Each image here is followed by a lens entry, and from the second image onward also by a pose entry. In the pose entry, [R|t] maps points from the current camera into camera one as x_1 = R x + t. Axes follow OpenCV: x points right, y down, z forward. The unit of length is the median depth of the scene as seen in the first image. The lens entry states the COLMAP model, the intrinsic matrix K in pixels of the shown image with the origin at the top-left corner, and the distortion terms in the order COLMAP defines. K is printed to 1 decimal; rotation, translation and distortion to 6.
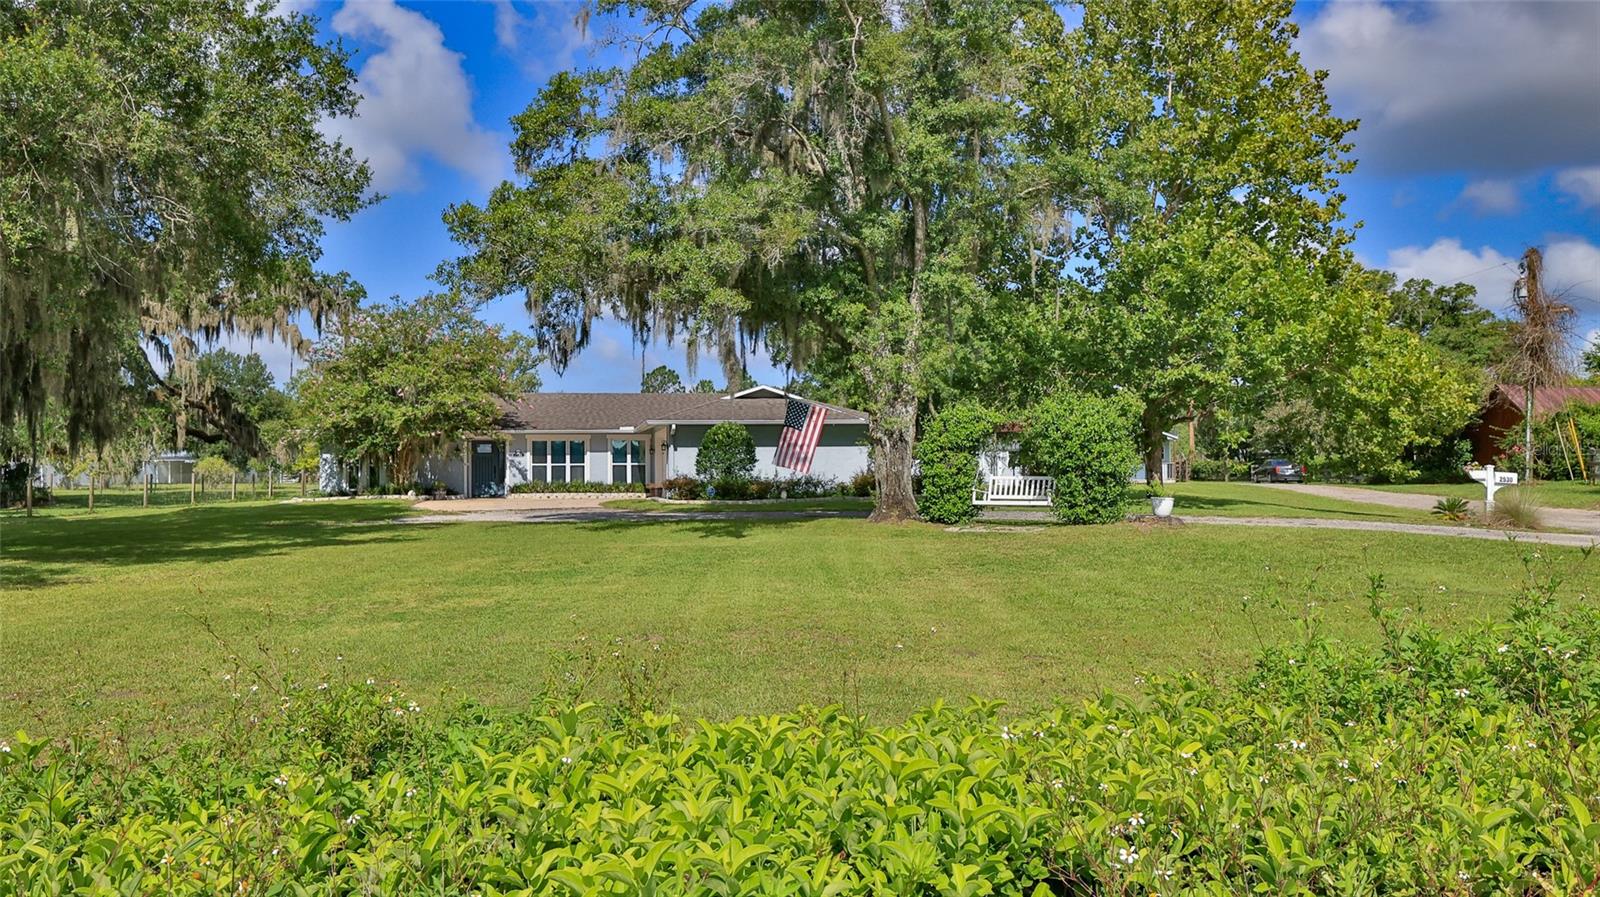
lens RADIAL K [[1252.6, 0, 789.4], [0, 1252.6, 447.0], [0, 0, 1]] dist [-0.001367, -0.001156]
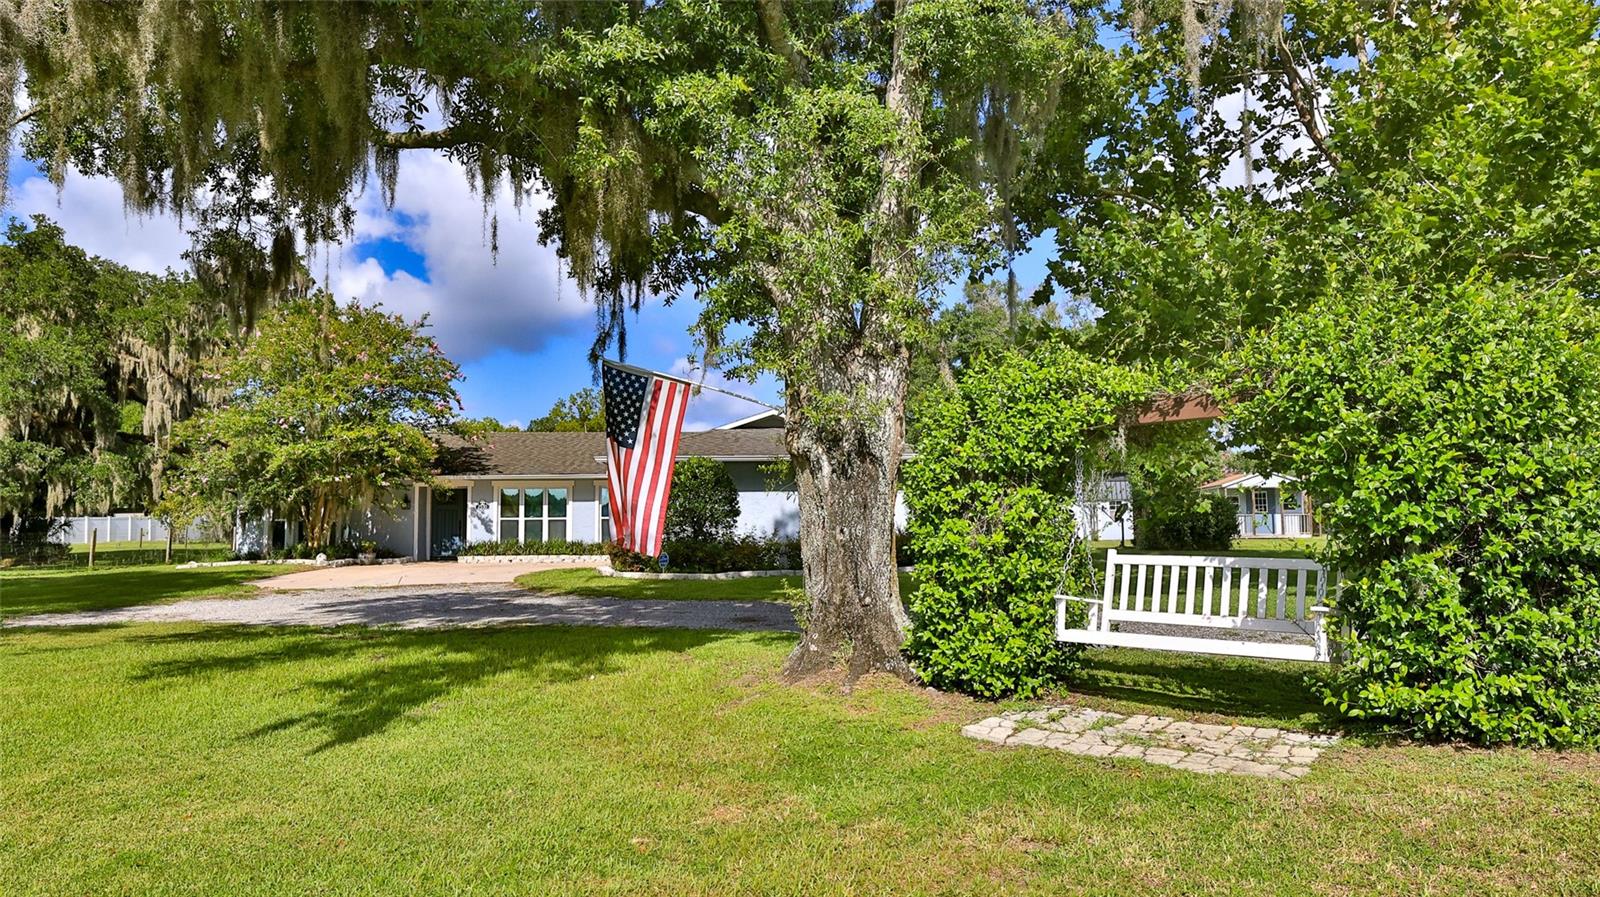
lens RADIAL K [[962.3, 0, 827.3], [0, 962.3, 446.9], [0, 0, 1]] dist [-0.007691, -0.000354]
pose [[0.994709, -0.008625, -0.102366, 0.074010], [0.002596, 0.998261, -0.058887, 0.006054], [0.102696, 0.058310, 0.993002, 0.485840]]
